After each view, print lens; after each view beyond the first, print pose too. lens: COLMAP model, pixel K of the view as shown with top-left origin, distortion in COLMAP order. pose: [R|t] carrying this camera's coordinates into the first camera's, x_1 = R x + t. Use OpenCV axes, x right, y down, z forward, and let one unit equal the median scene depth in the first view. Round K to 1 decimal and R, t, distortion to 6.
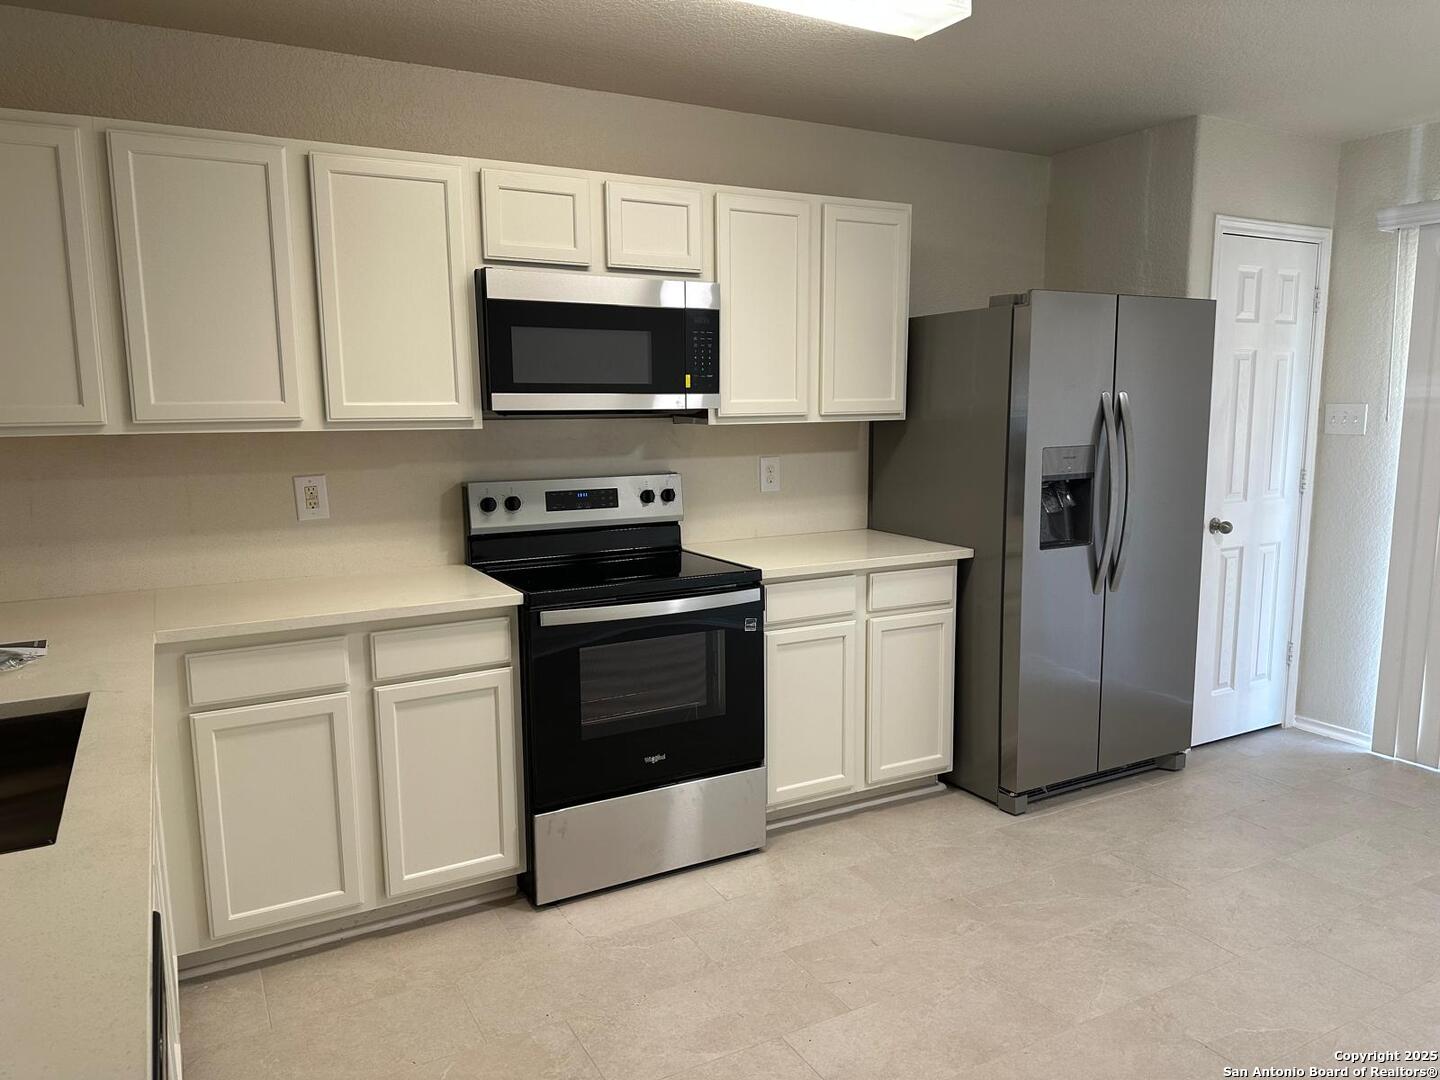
lens RADIAL K [[1008.8, 0, 724.7], [0, 1008.8, 546.4], [0, 0, 1]] dist [0.086811, -0.106296]
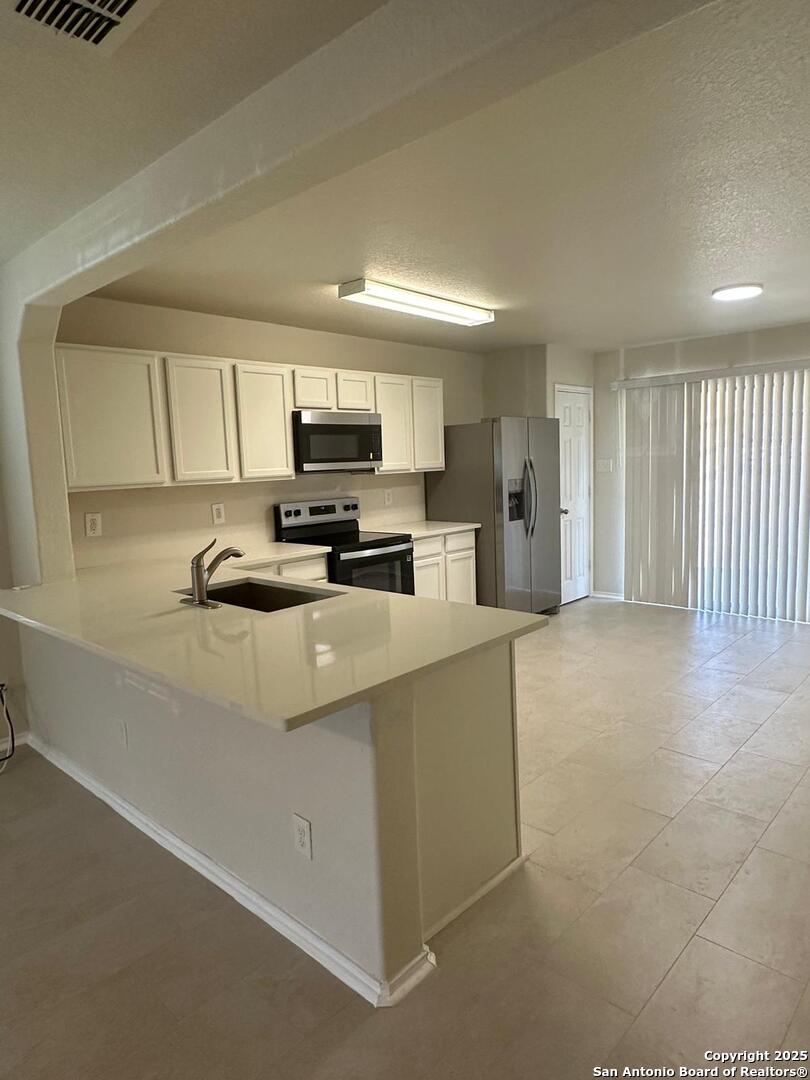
lens RADIAL K [[670.6, 0, 409.7], [0, 670.6, 543.4], [0, 0, 1]] dist [-0.002273, -0.000043]
pose [[0.948118, -0.066709, 0.310842, -0.447039], [0.075314, 0.997036, -0.015747, 0.067329], [-0.308870, 0.038341, 0.950331, -0.479217]]
